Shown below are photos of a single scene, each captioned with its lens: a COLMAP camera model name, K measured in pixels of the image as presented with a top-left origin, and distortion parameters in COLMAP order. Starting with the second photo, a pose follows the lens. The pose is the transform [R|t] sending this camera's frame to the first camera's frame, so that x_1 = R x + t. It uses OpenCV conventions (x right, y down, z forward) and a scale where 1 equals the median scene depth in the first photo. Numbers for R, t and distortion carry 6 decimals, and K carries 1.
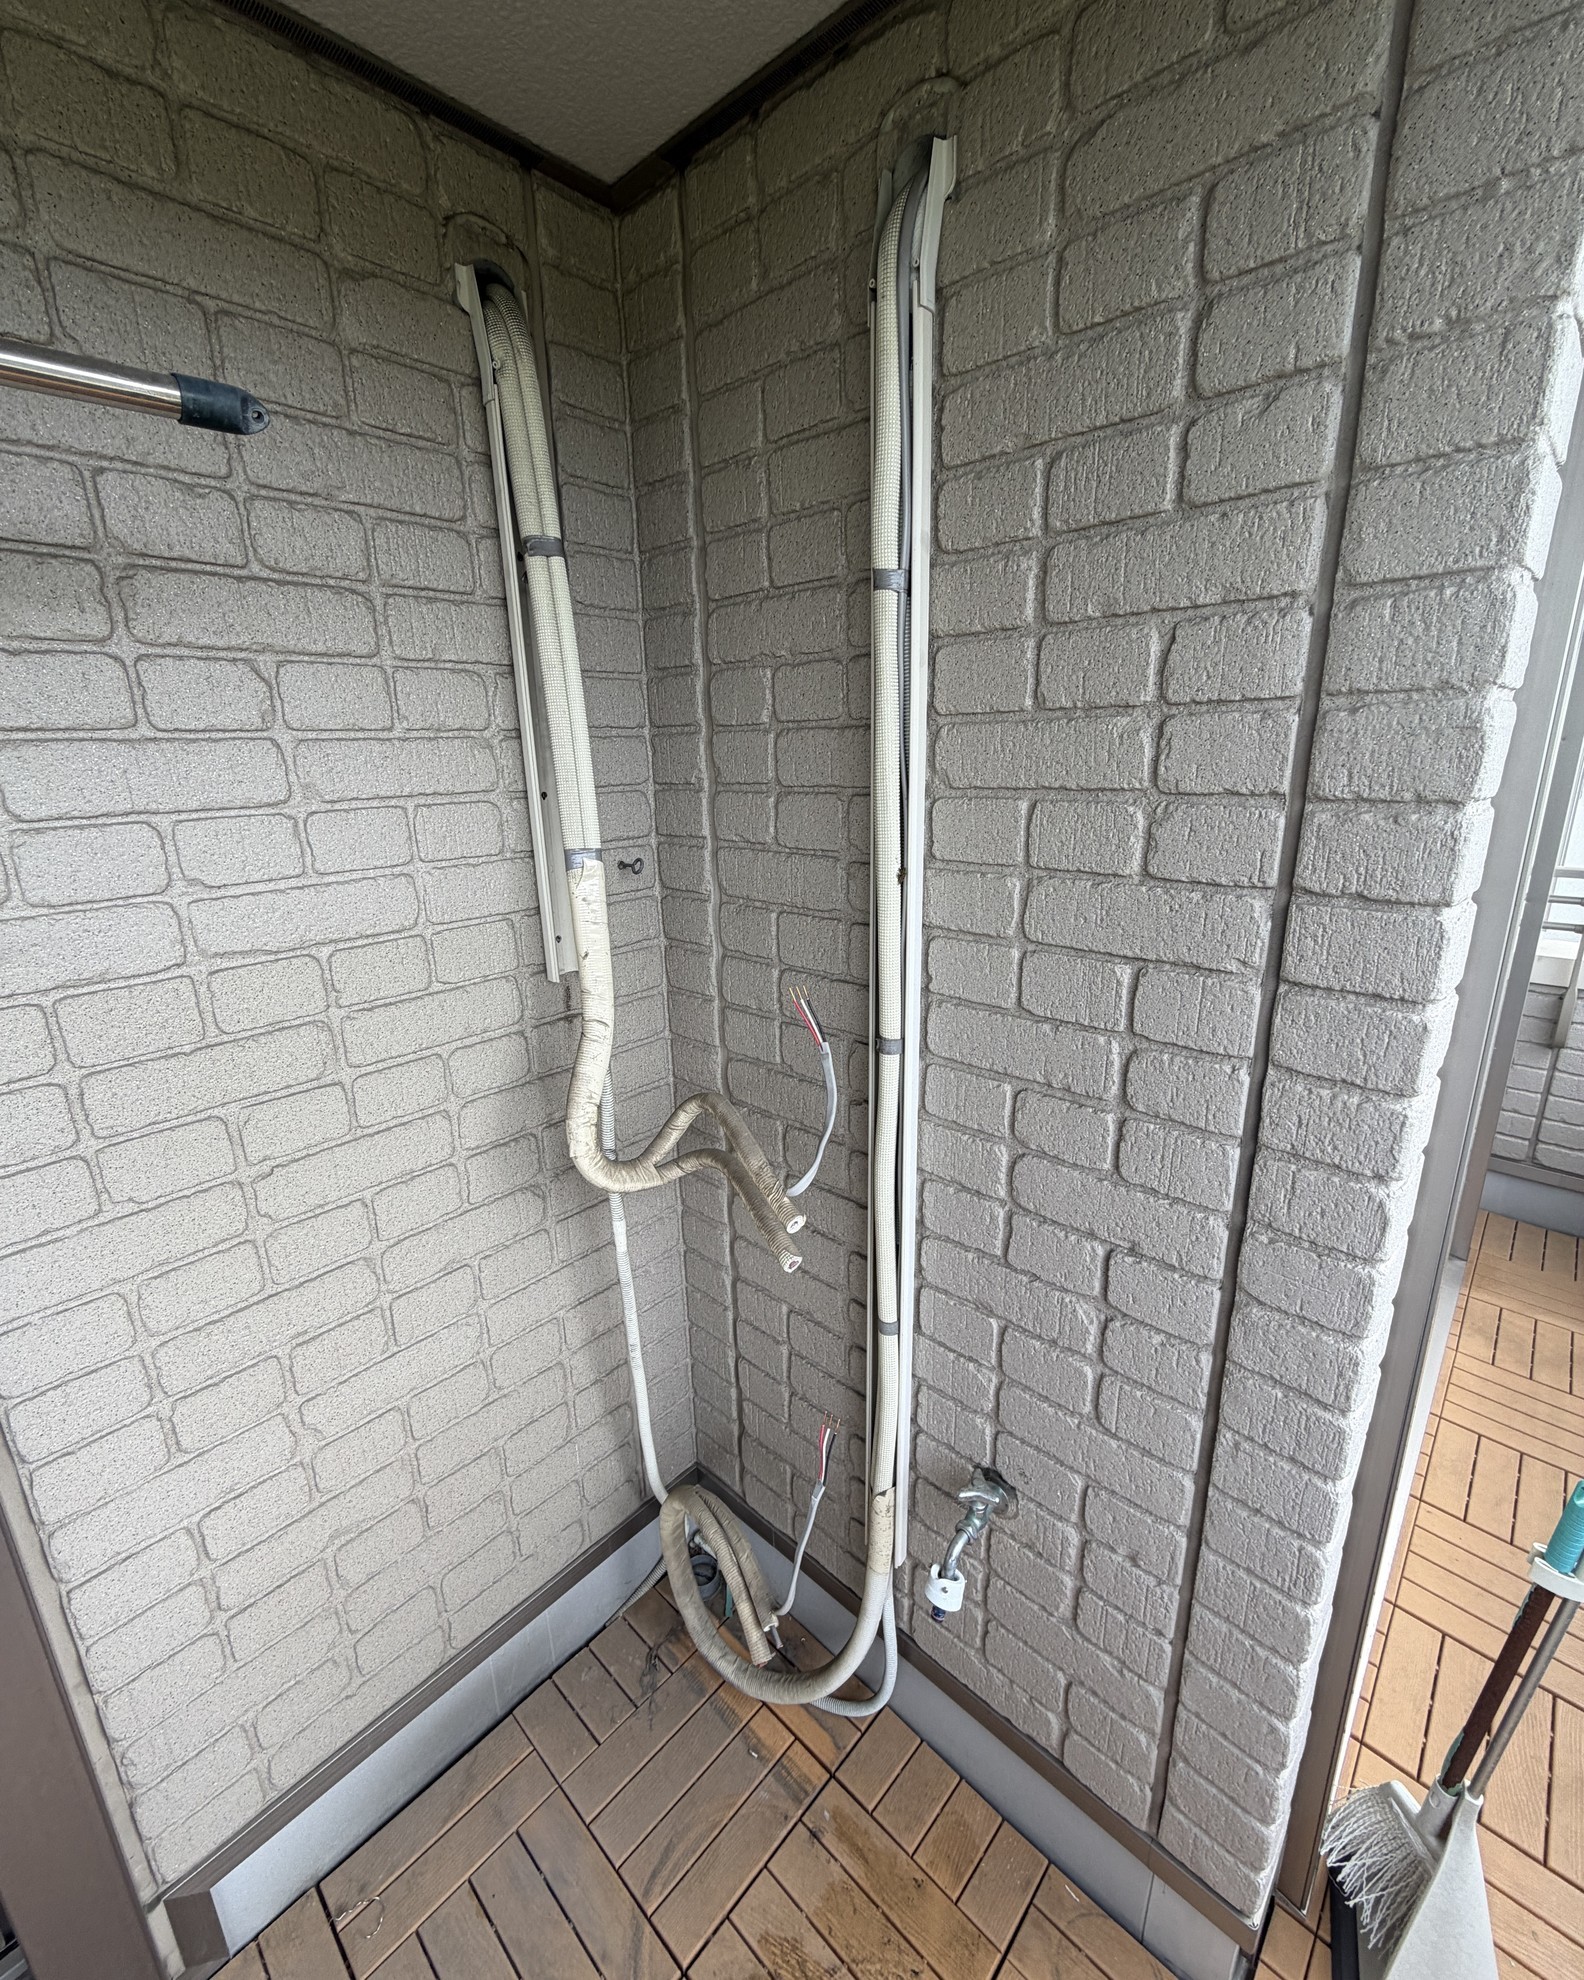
lens RADIAL K [[843.6, 0, 793.3], [0, 843.6, 986.1], [0, 0, 1]] dist [0.000022, -0.000427]
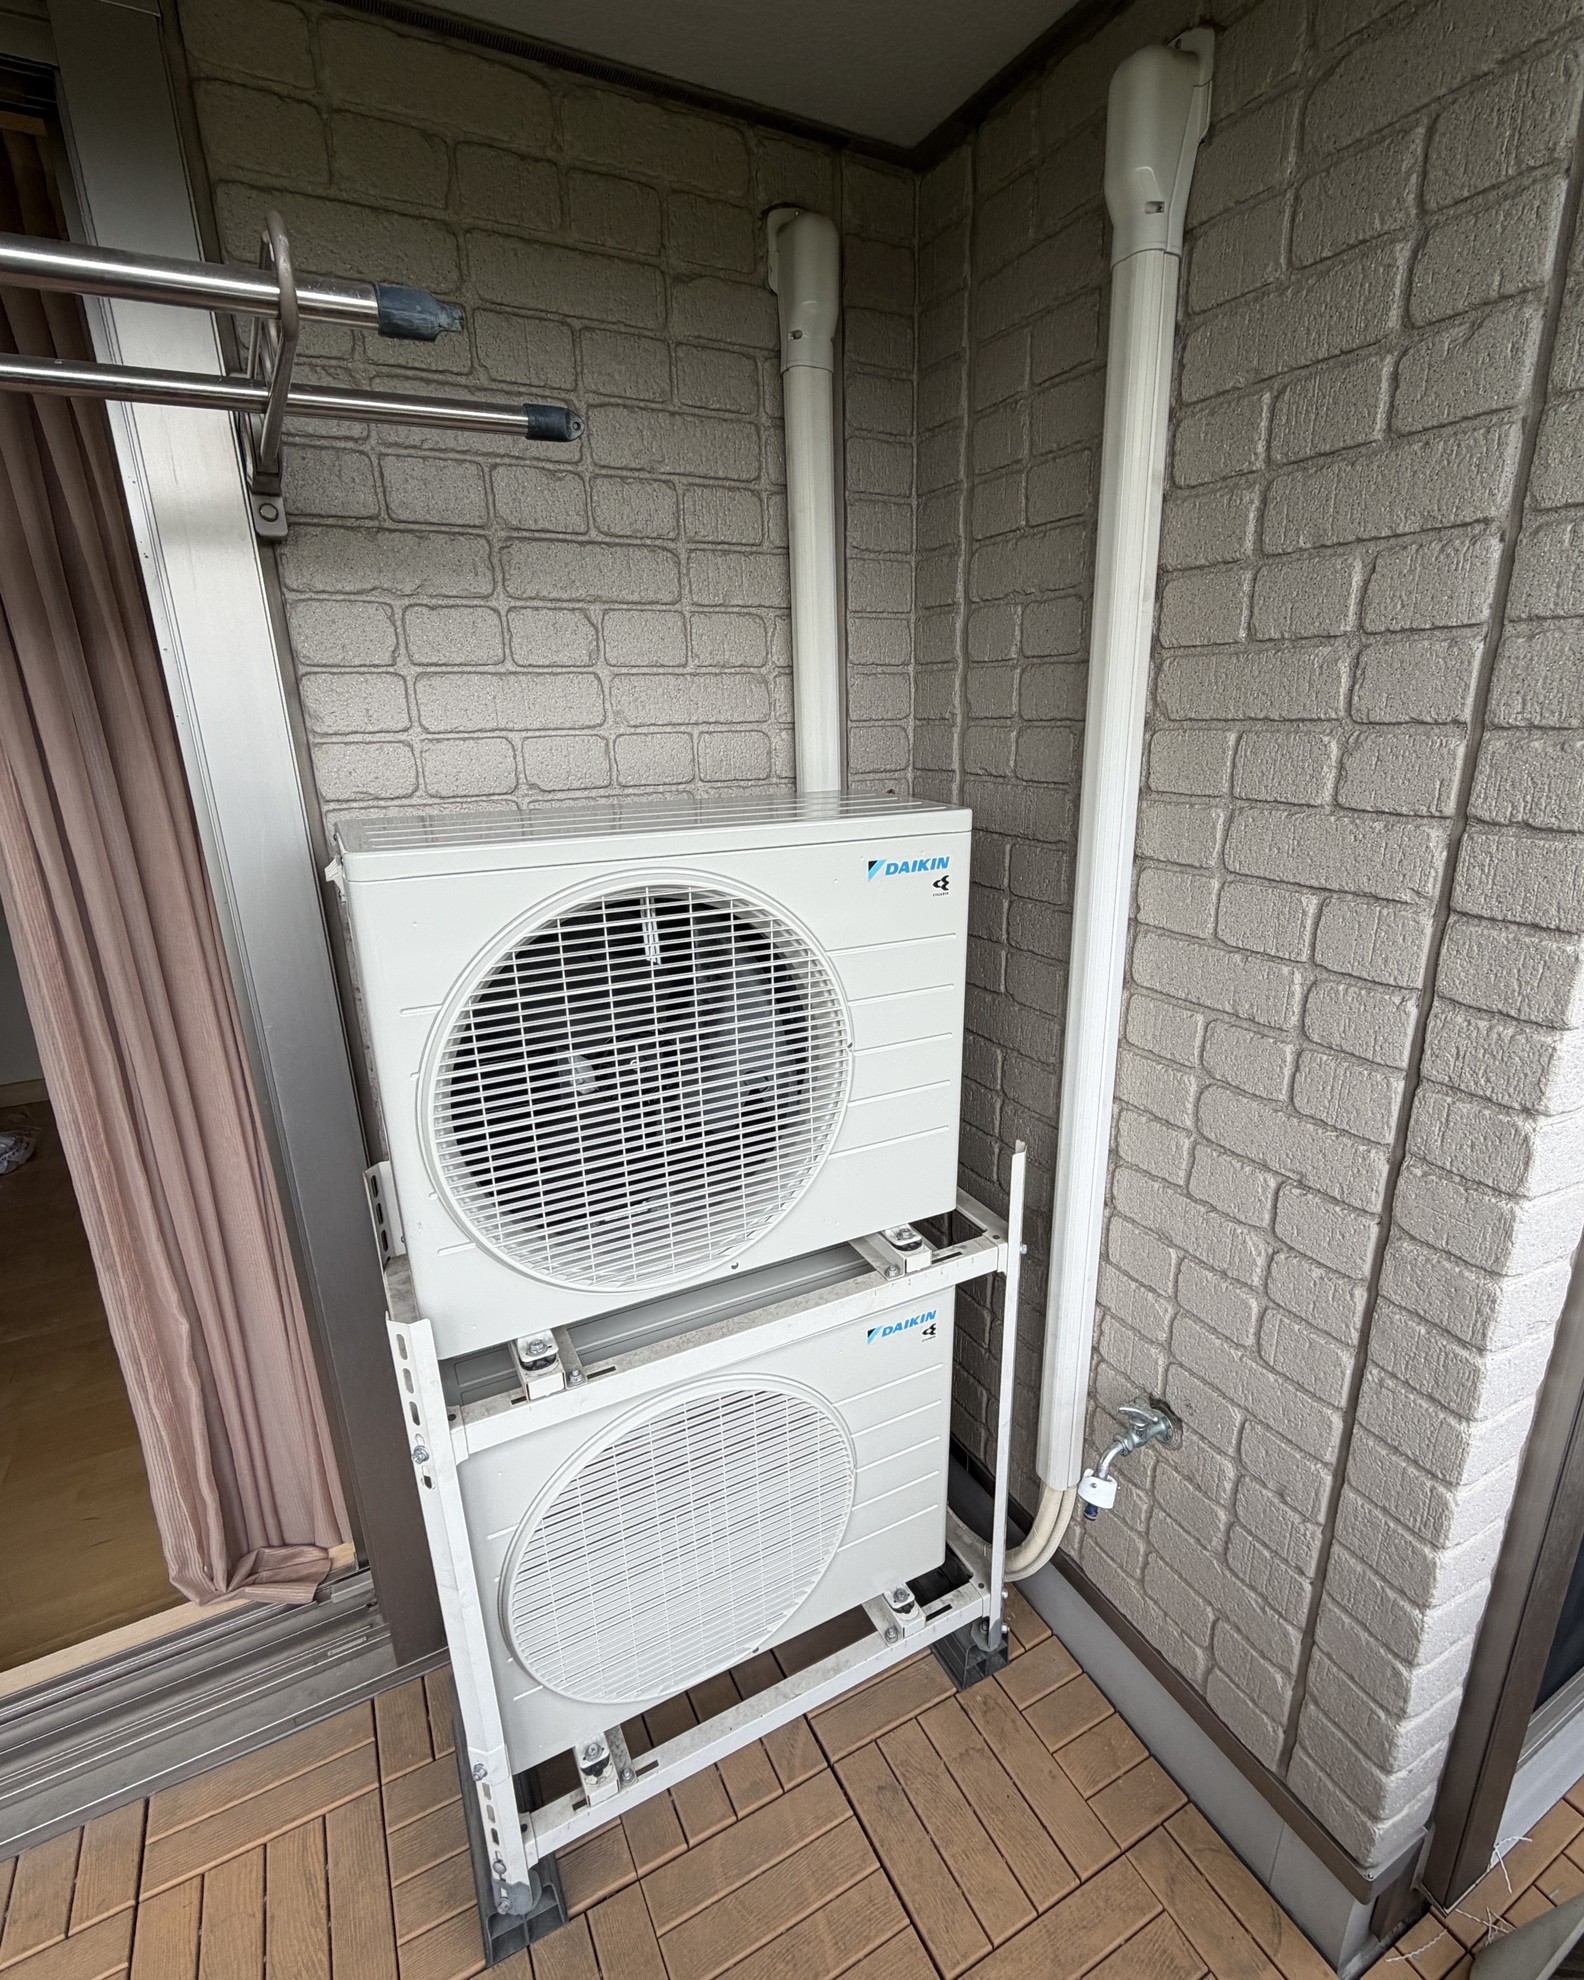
lens RADIAL K [[972.1, 0, 837.1], [0, 972.1, 1024.1], [0, 0, 1]] dist [0.000257, -0.000473]
pose [[0.950026, 0.103608, -0.294475, 0.201950], [-0.089617, 0.994128, 0.060654, 0.105200], [0.299030, -0.031233, 0.953732, -0.284255]]
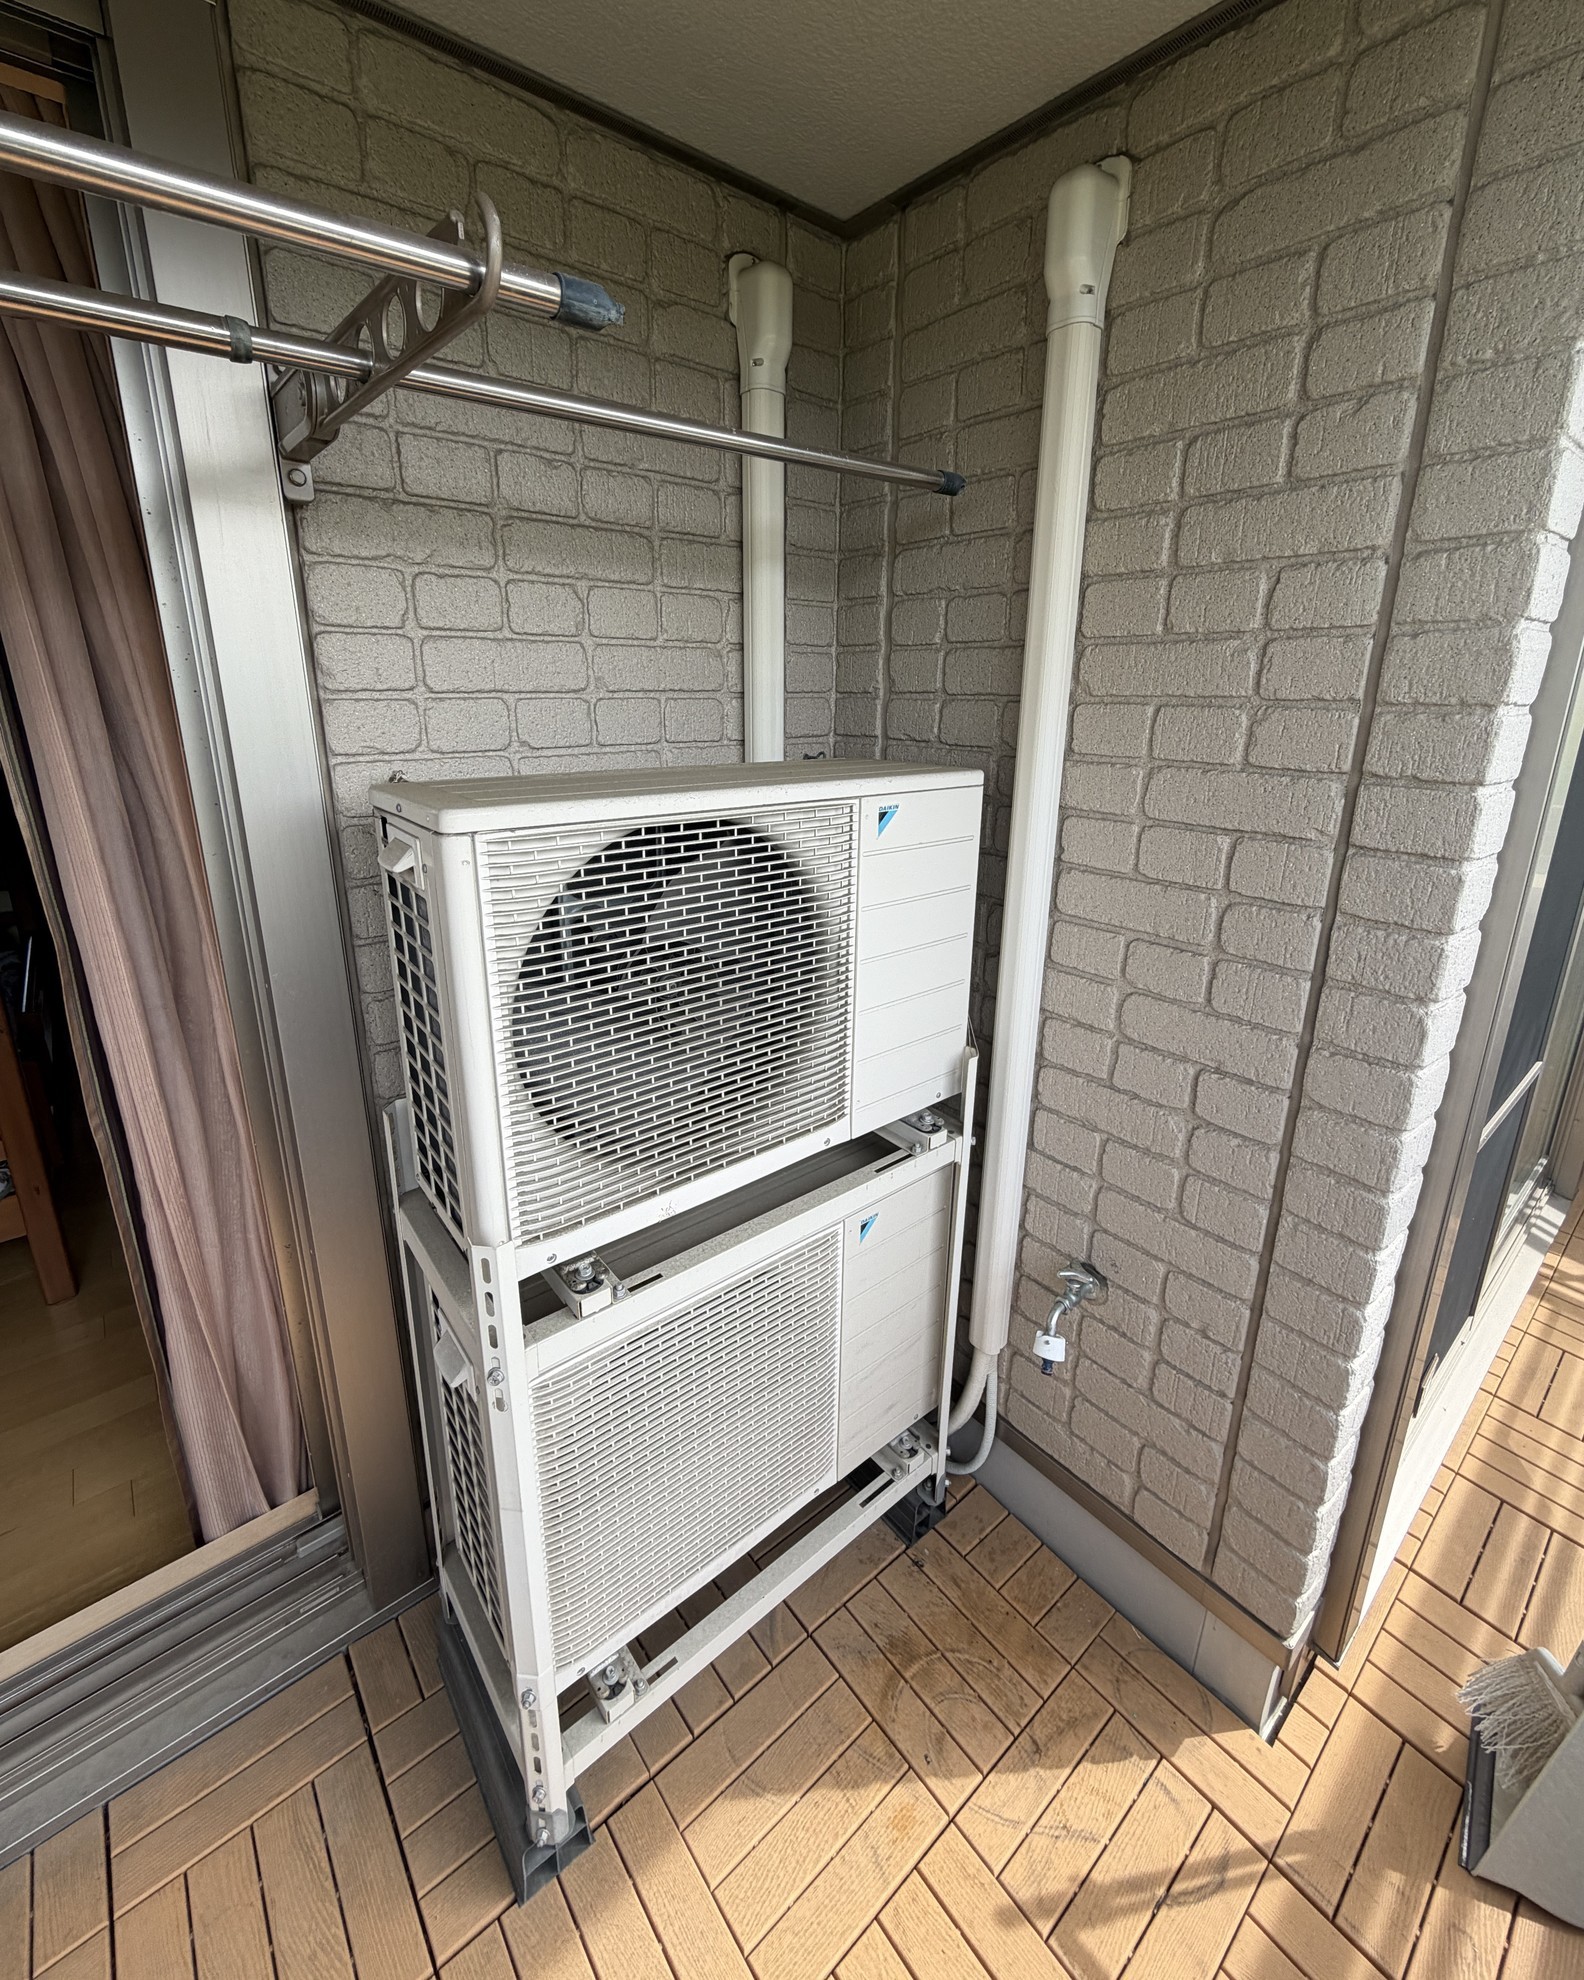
lens RADIAL K [[849.1, 0, 790.4], [0, 849.1, 921.1], [0, 0, 1]] dist [0.000485, -0.000361]
pose [[0.991135, 0.063663, -0.116613, -0.094835], [-0.064406, 0.997920, -0.002618, 0.142476], [0.116204, 0.010105, 0.993174, -0.331183]]
